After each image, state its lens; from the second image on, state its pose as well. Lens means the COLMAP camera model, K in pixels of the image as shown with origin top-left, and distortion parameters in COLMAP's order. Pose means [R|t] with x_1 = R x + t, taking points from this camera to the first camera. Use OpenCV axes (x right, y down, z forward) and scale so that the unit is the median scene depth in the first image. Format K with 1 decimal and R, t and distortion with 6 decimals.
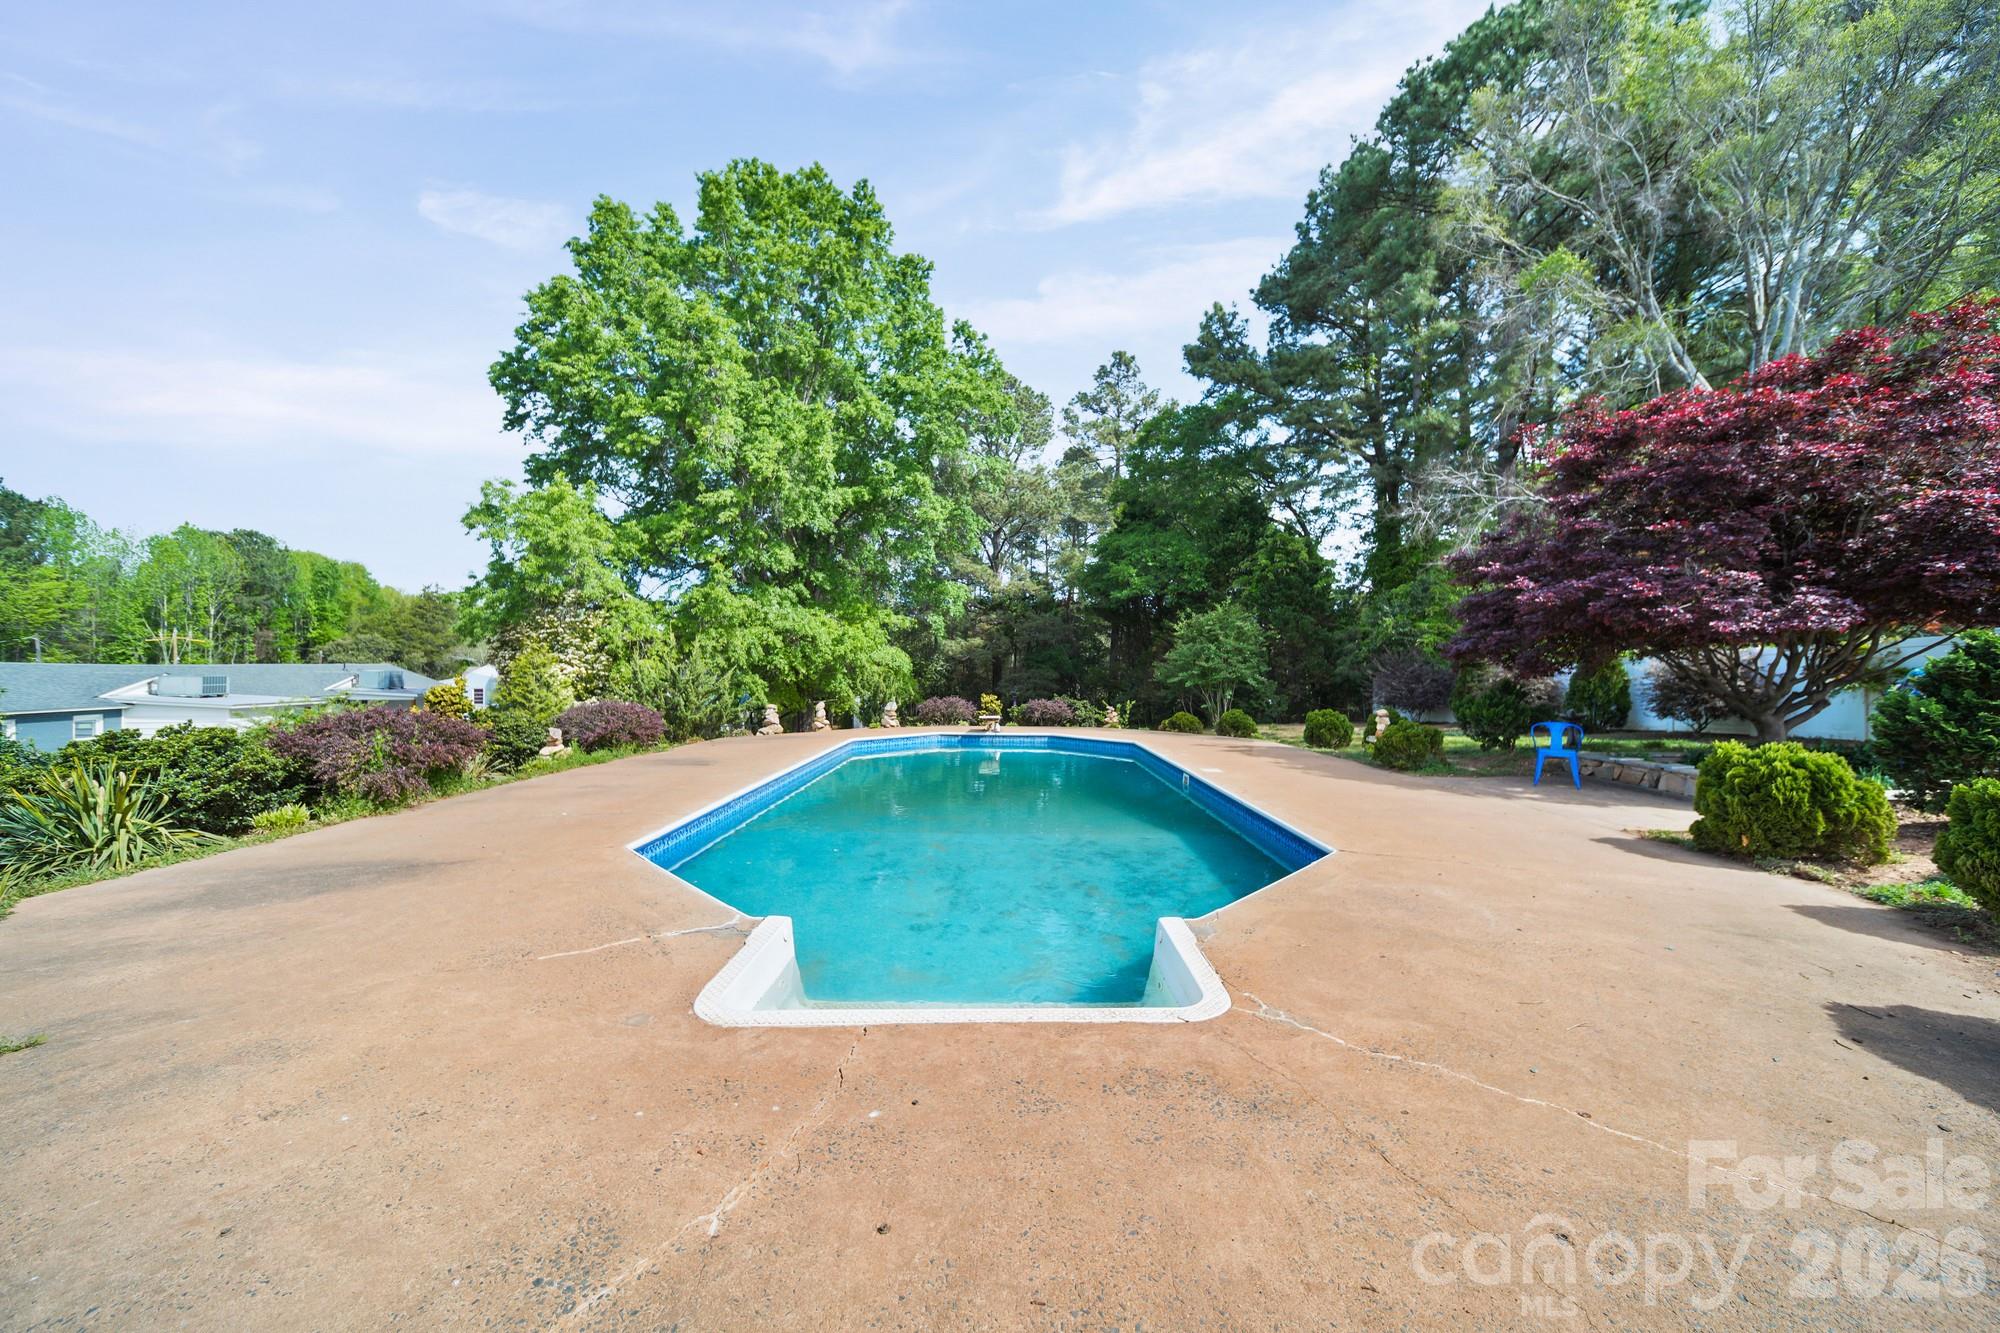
lens RADIAL K [[712.3, 0, 1004.9], [0, 712.3, 660.4], [0, 0, 1]] dist [0.000294, -0.000019]
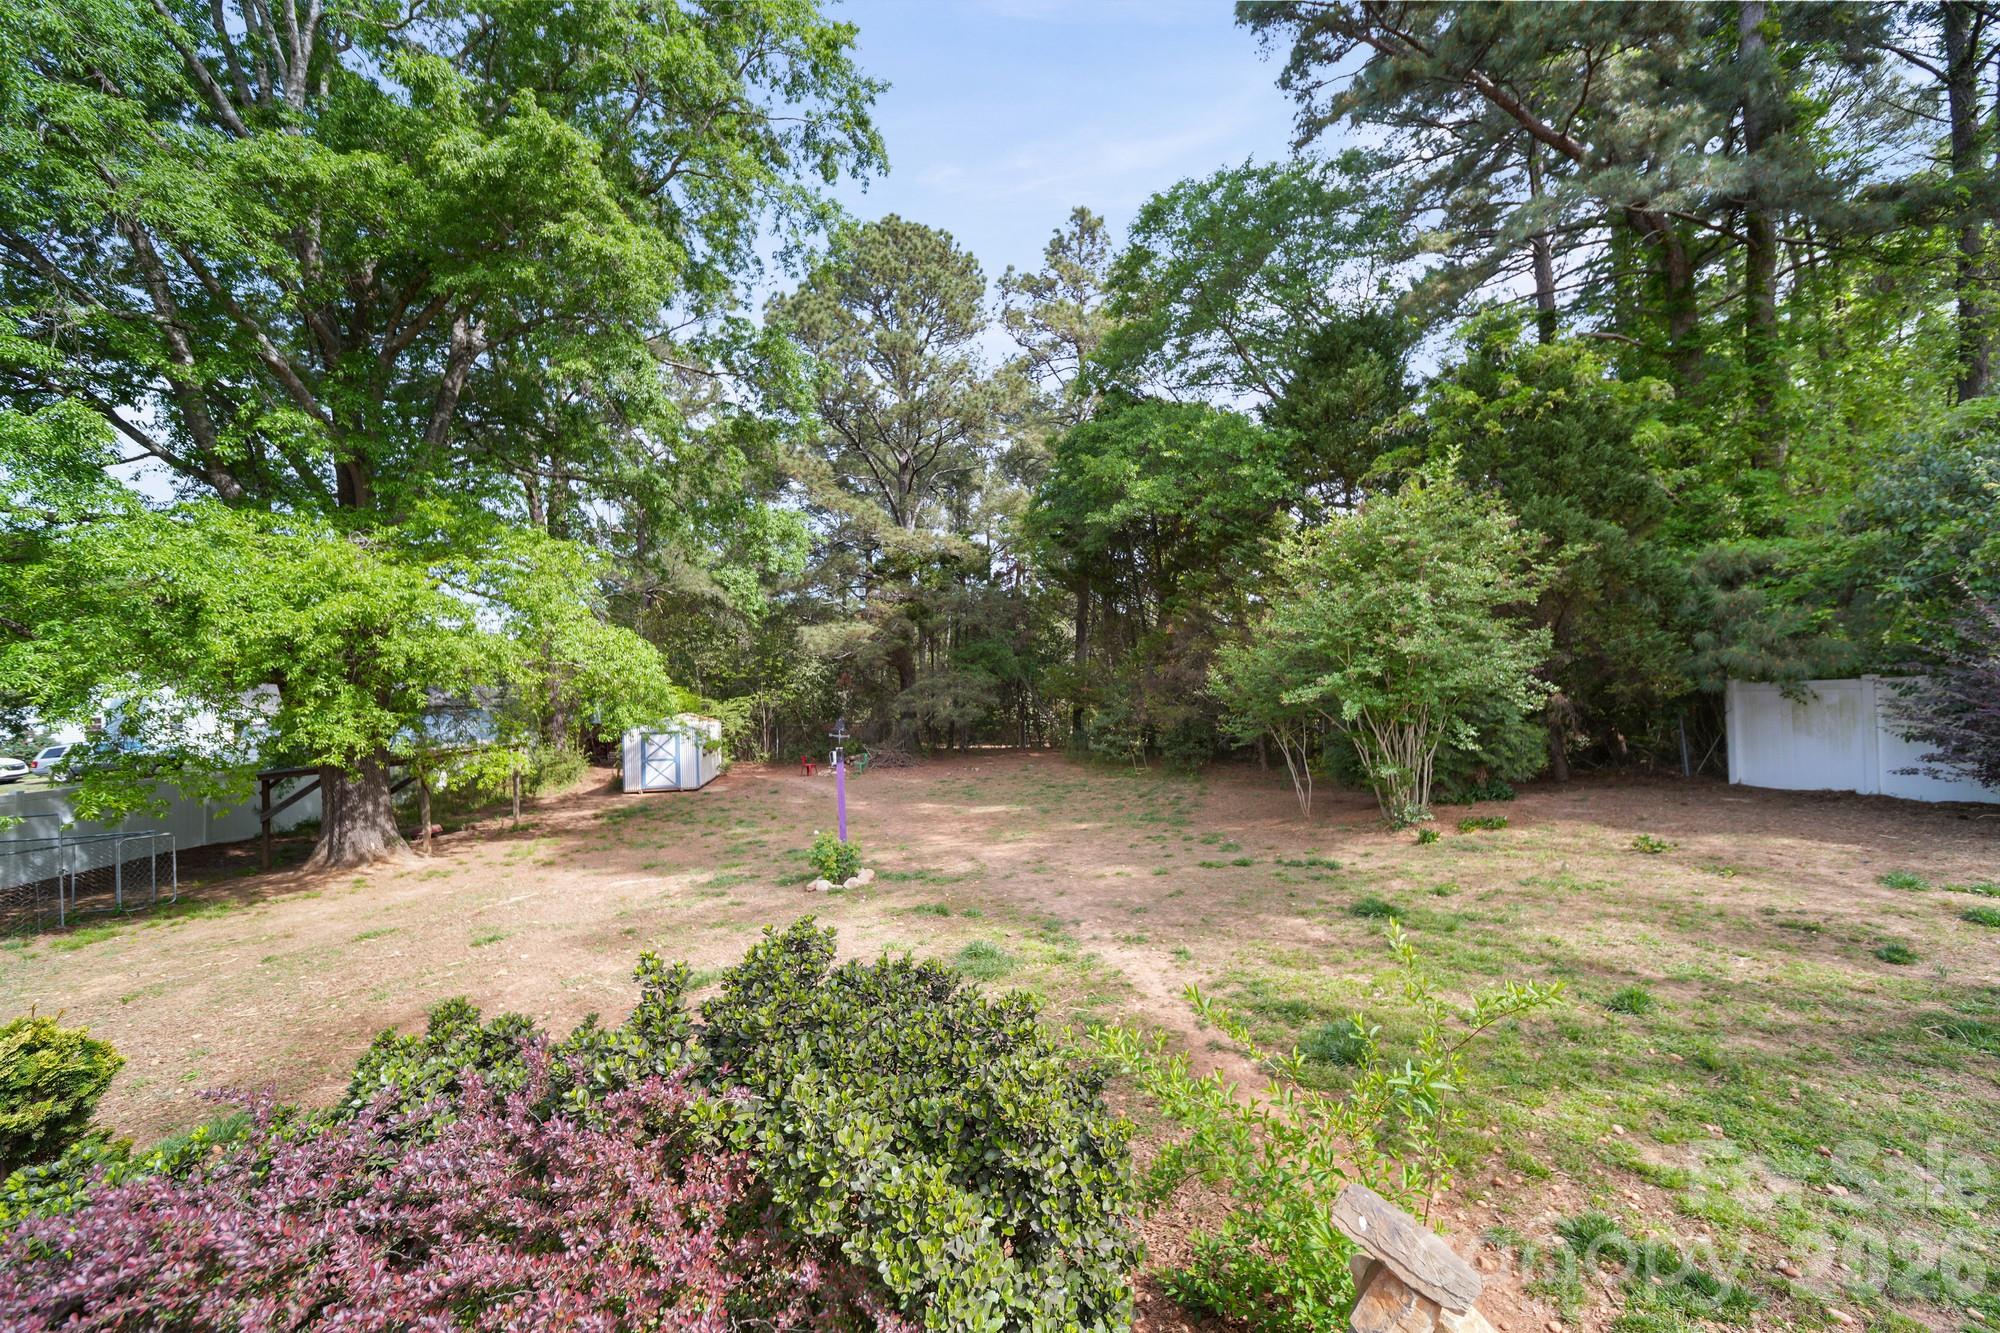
lens RADIAL K [[712.3, 0, 1004.9], [0, 712.3, 660.4], [0, 0, 1]] dist [0.000294, -0.000019]
pose [[0.997997, -0.018723, 0.060433, 0.066248], [0.018691, 0.999825, 0.001088, 0.006277], [-0.060443, 0.000044, 0.998172, 0.568180]]
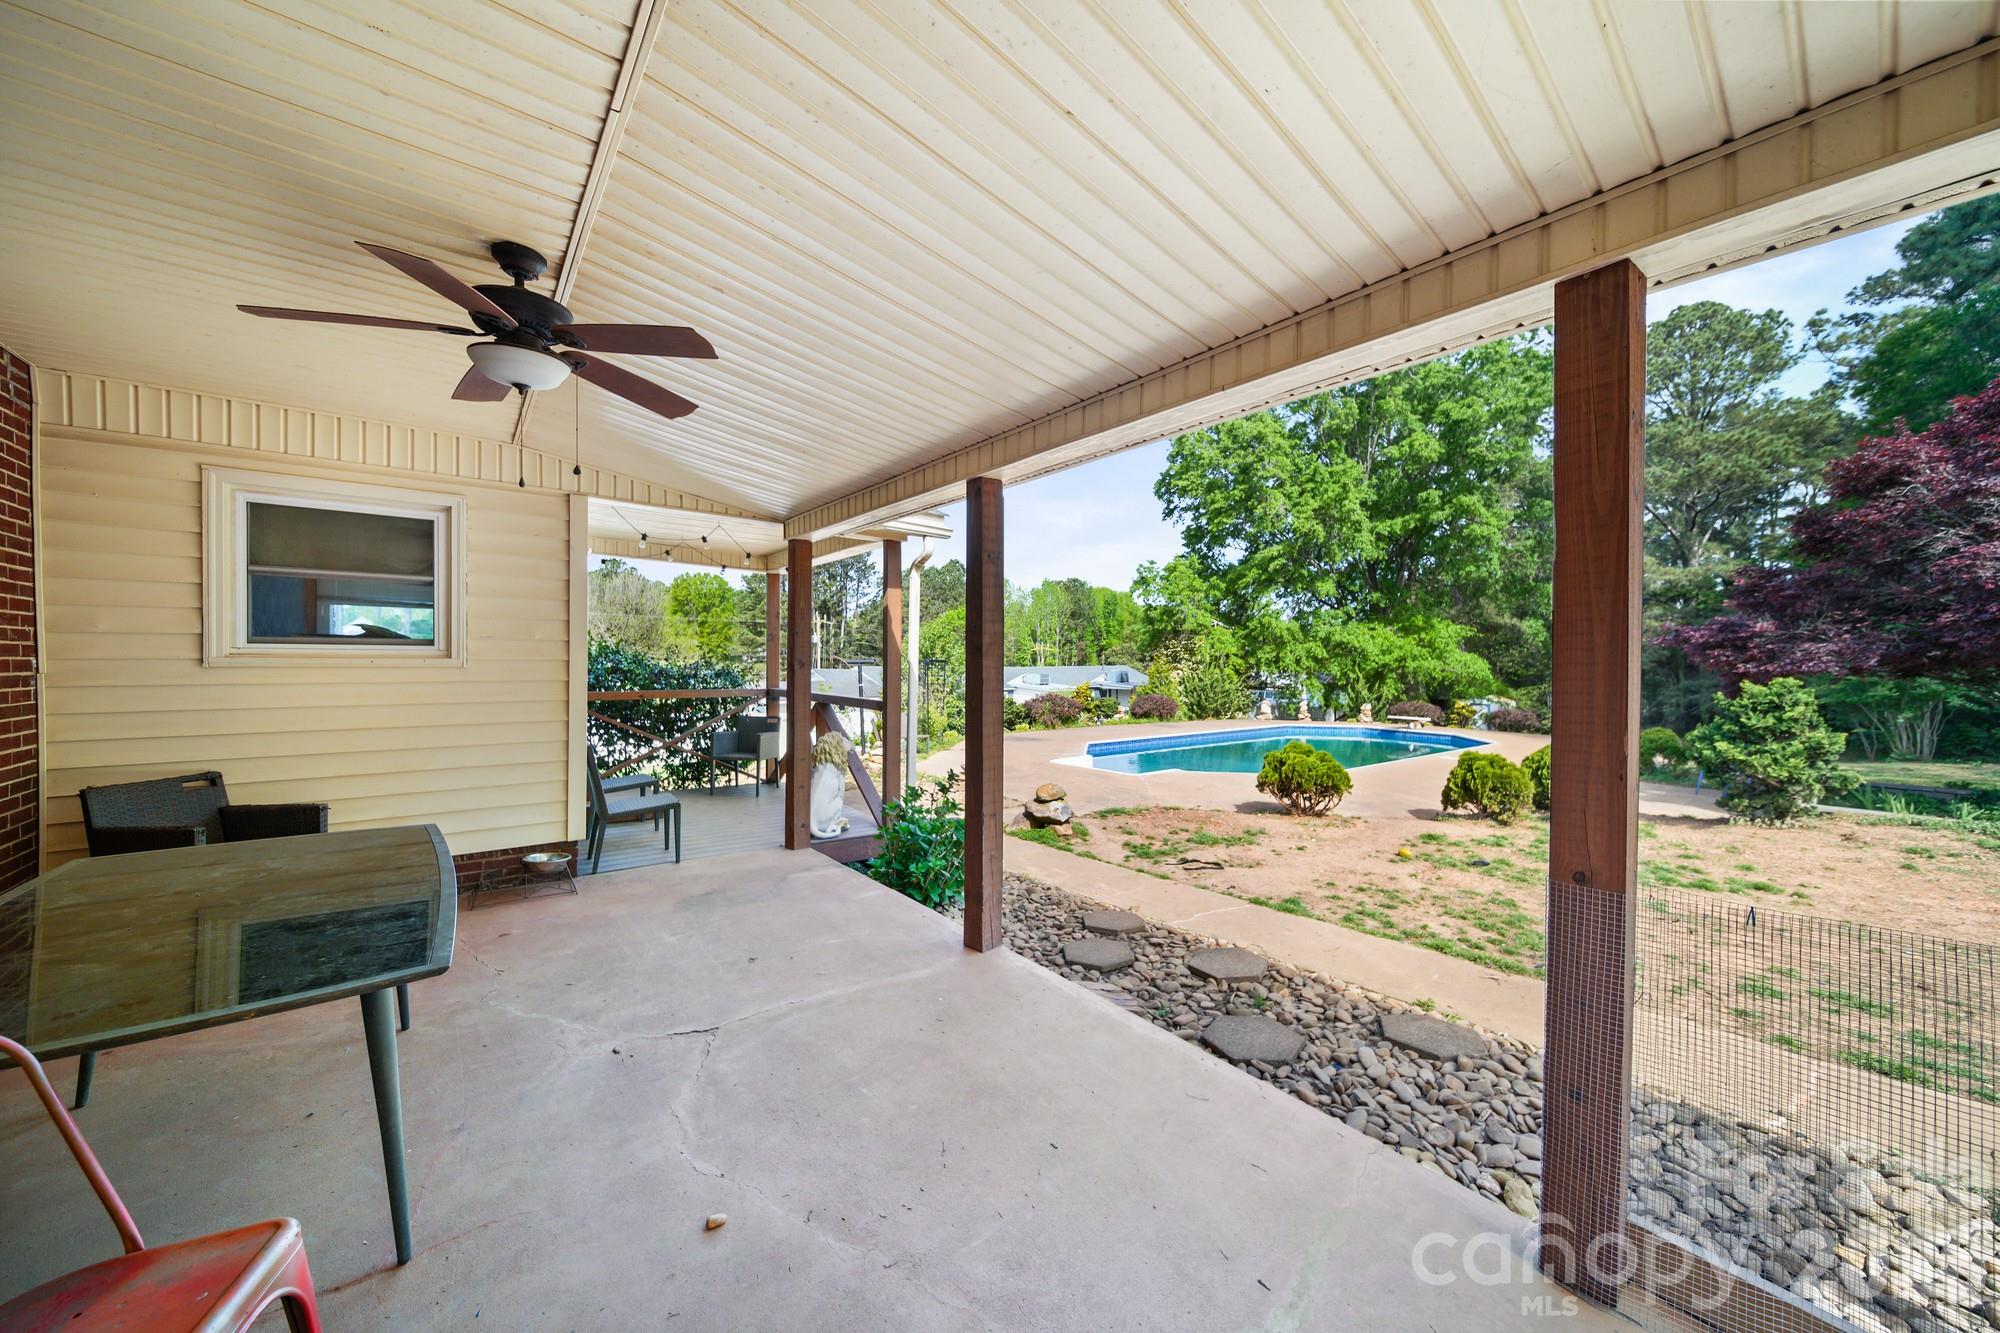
lens RADIAL K [[712.3, 0, 1004.9], [0, 712.3, 660.4], [0, 0, 1]] dist [0.000294, -0.000019]
pose [[0.600337, -0.000583, -0.799747, 0.291964], [0.006244, 0.999973, 0.003958, -0.018070], [0.799723, -0.007370, 0.600324, -0.191842]]
